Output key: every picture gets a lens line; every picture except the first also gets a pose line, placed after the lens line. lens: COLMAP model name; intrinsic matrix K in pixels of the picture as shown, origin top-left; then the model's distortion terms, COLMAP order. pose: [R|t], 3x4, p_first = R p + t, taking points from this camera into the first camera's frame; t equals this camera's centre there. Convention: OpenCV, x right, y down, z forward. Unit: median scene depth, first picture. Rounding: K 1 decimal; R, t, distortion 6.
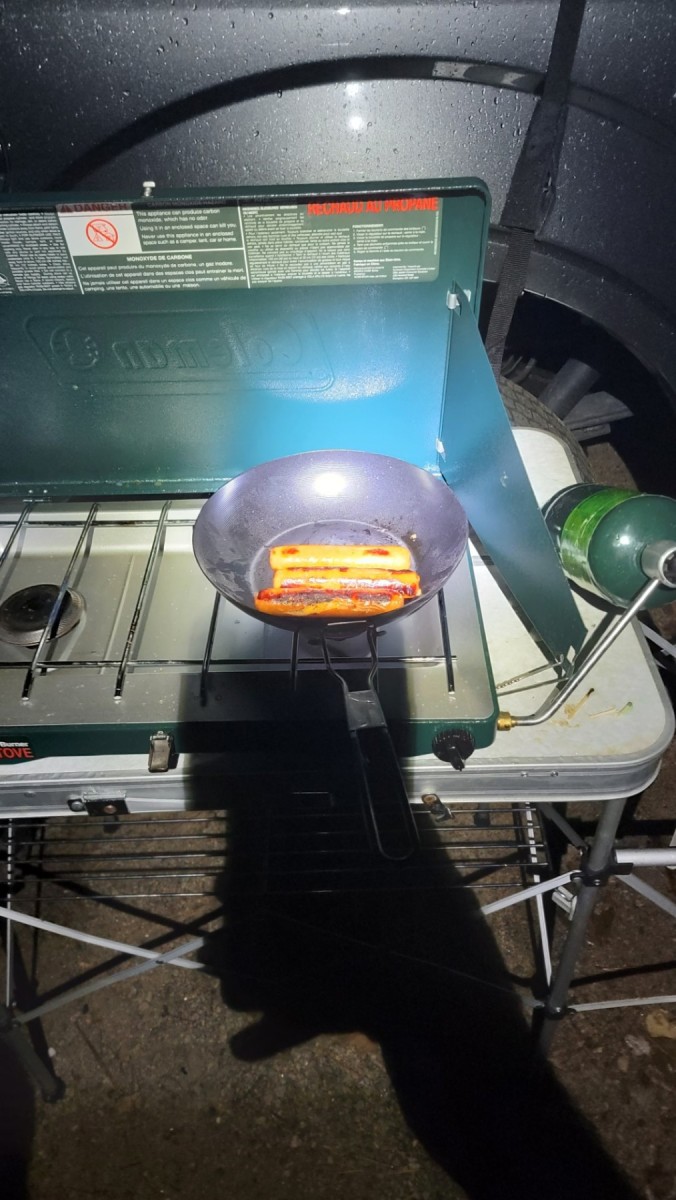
lens RADIAL K [[892.5, 0, 340.0], [0, 892.5, 539.2], [0, 0, 1]] dist [0.053669, -0.009951]
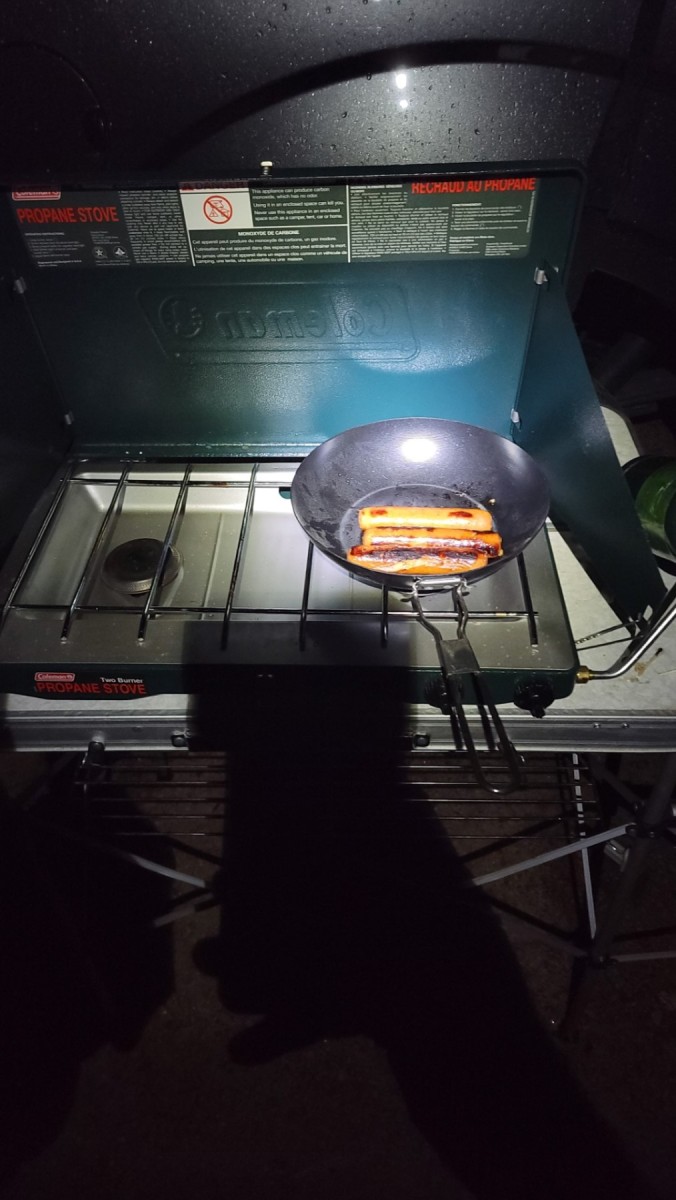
lens RADIAL K [[885.6, 0, 326.2], [0, 885.6, 535.6], [0, 0, 1]] dist [0.057835, -0.002419]
pose [[0.999384, 0.022831, -0.026666, -0.091526], [-0.022299, 0.999549, 0.020095, 0.022482], [0.027112, -0.019488, 0.999442, -0.061363]]
